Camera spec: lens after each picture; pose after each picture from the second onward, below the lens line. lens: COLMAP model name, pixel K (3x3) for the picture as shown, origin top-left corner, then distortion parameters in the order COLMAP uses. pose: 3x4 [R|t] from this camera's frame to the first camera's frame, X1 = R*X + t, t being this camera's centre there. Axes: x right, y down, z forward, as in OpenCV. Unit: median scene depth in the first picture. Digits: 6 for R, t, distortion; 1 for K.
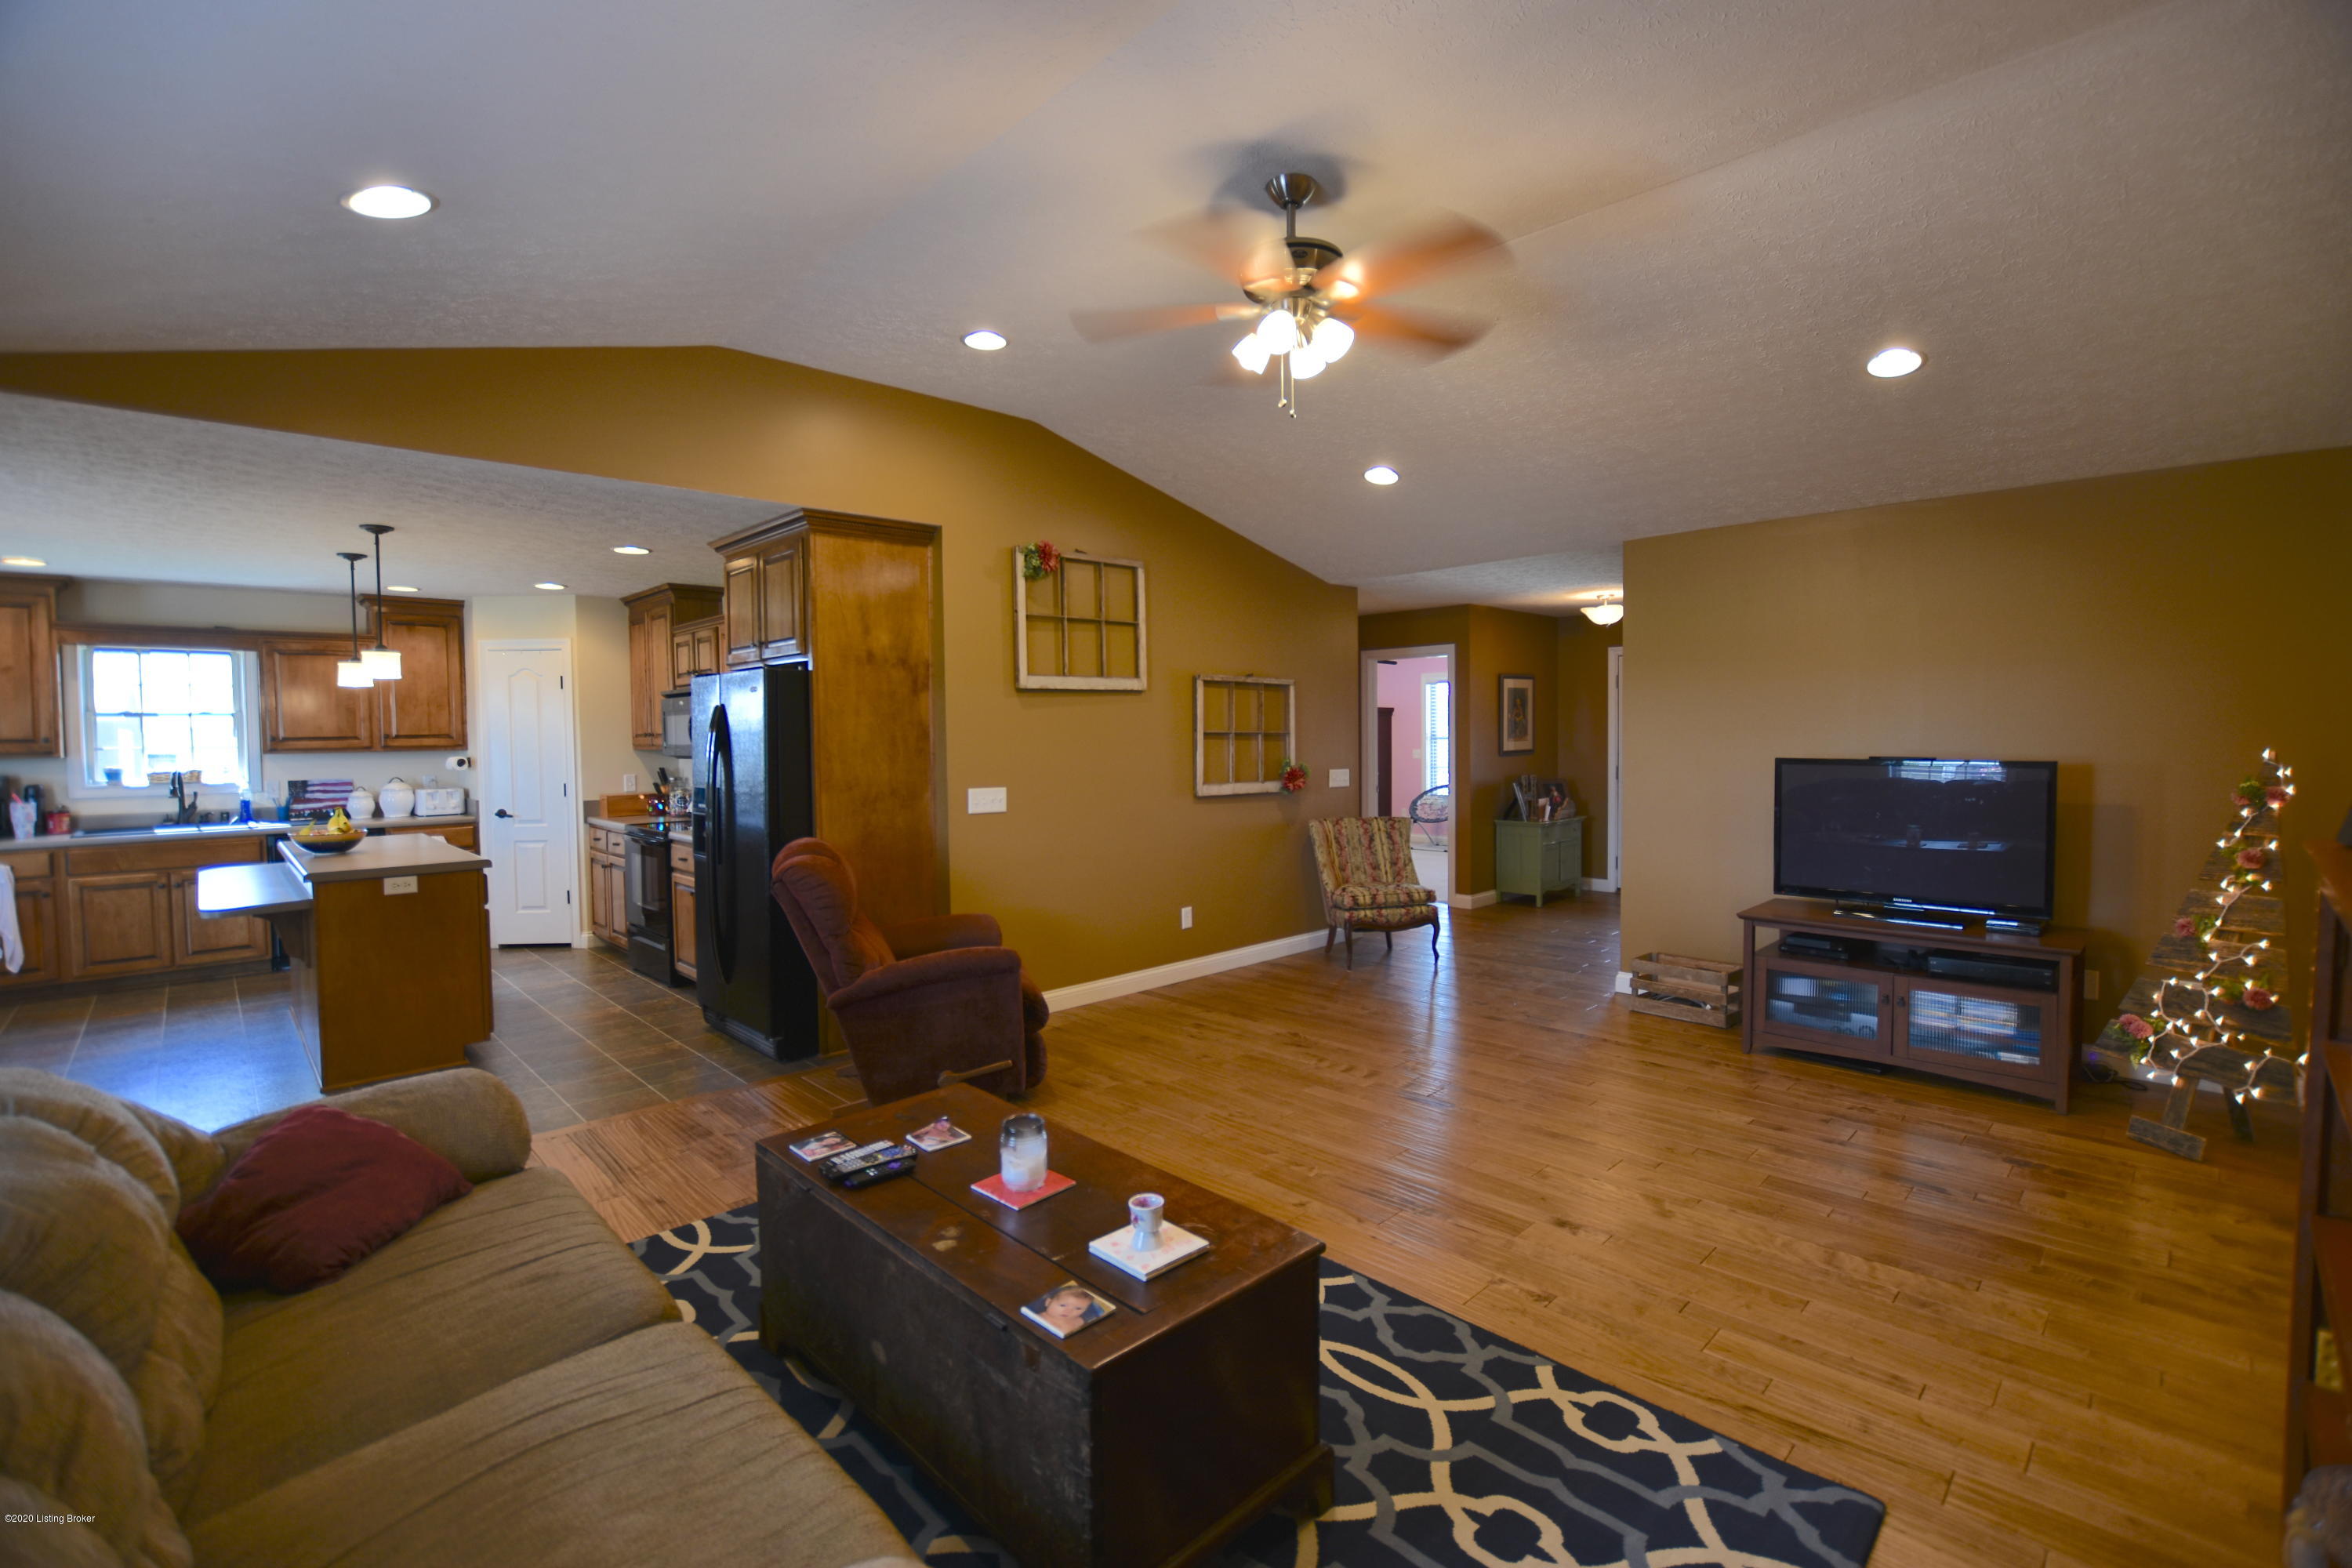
lens RADIAL K [[1036.3, 0, 1183.8], [0, 1036.3, 766.8], [0, 0, 1]] dist [-0.030783, 0.003706]
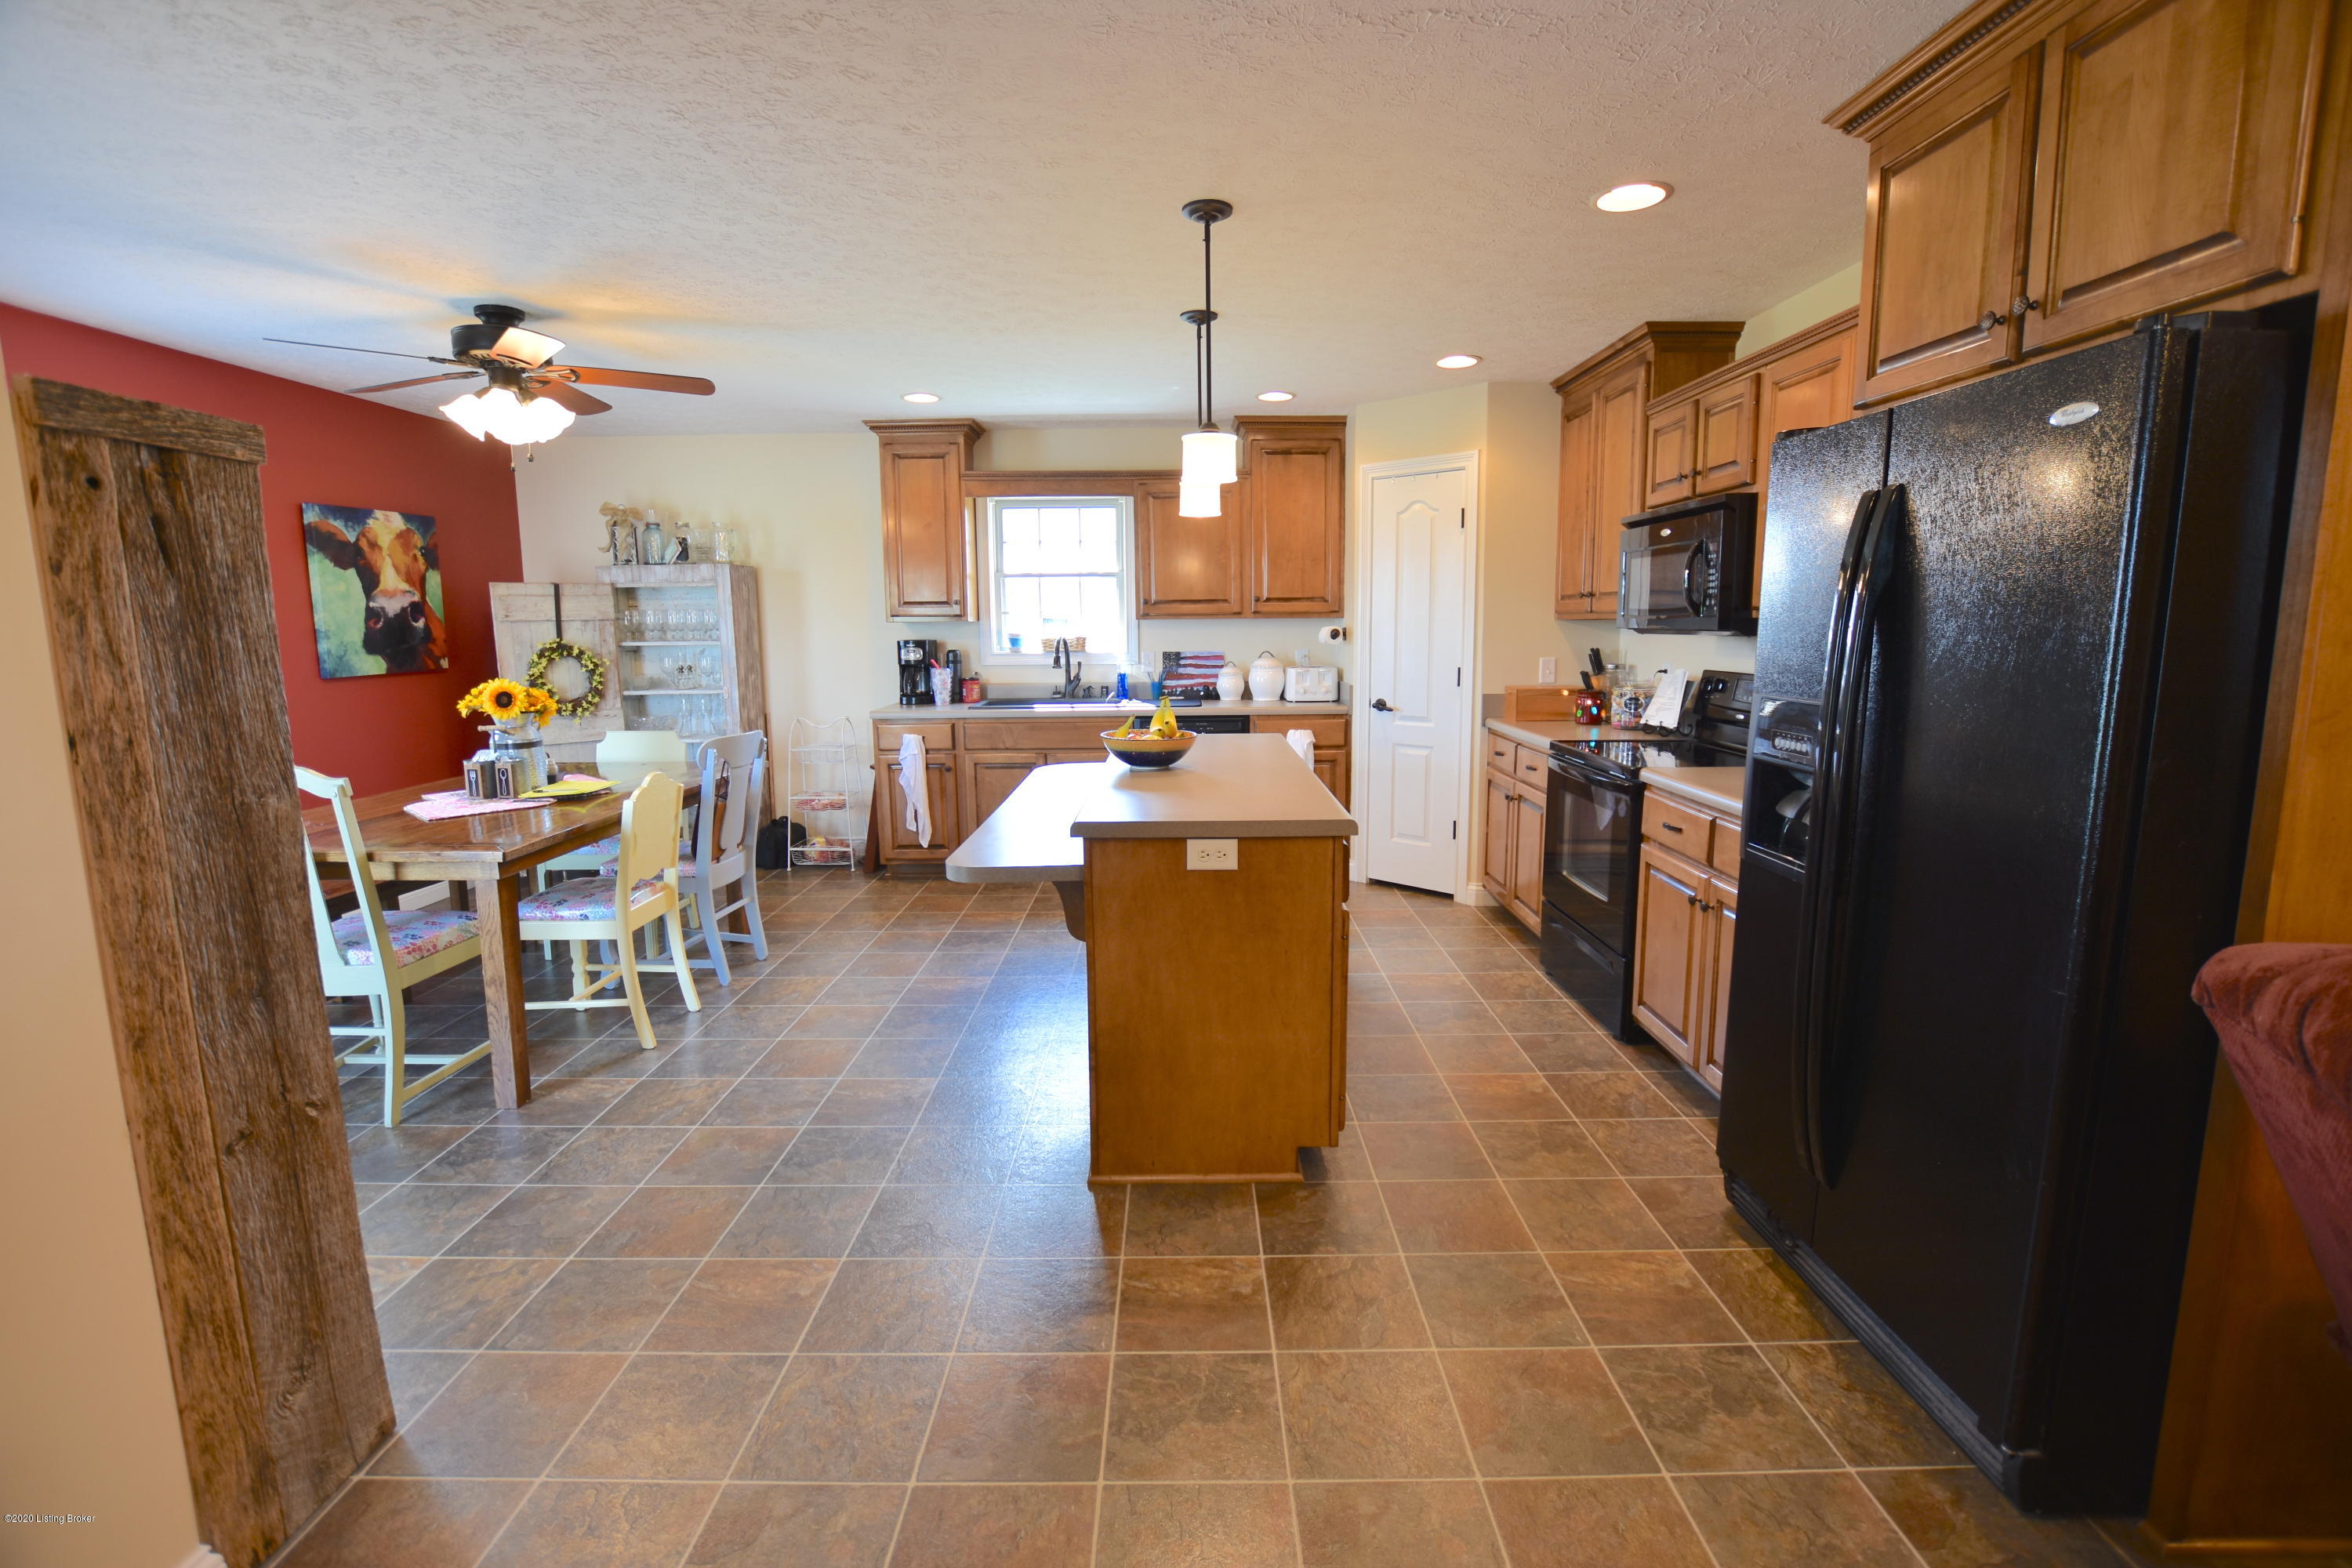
lens RADIAL K [[1036.3, 0, 1183.8], [0, 1036.3, 766.8], [0, 0, 1]] dist [-0.030783, 0.003706]
pose [[0.715269, 0.104264, -0.691028, -0.265318], [-0.024346, 0.991926, 0.124463, 0.000527], [0.698425, -0.072201, 0.712032, 0.395204]]
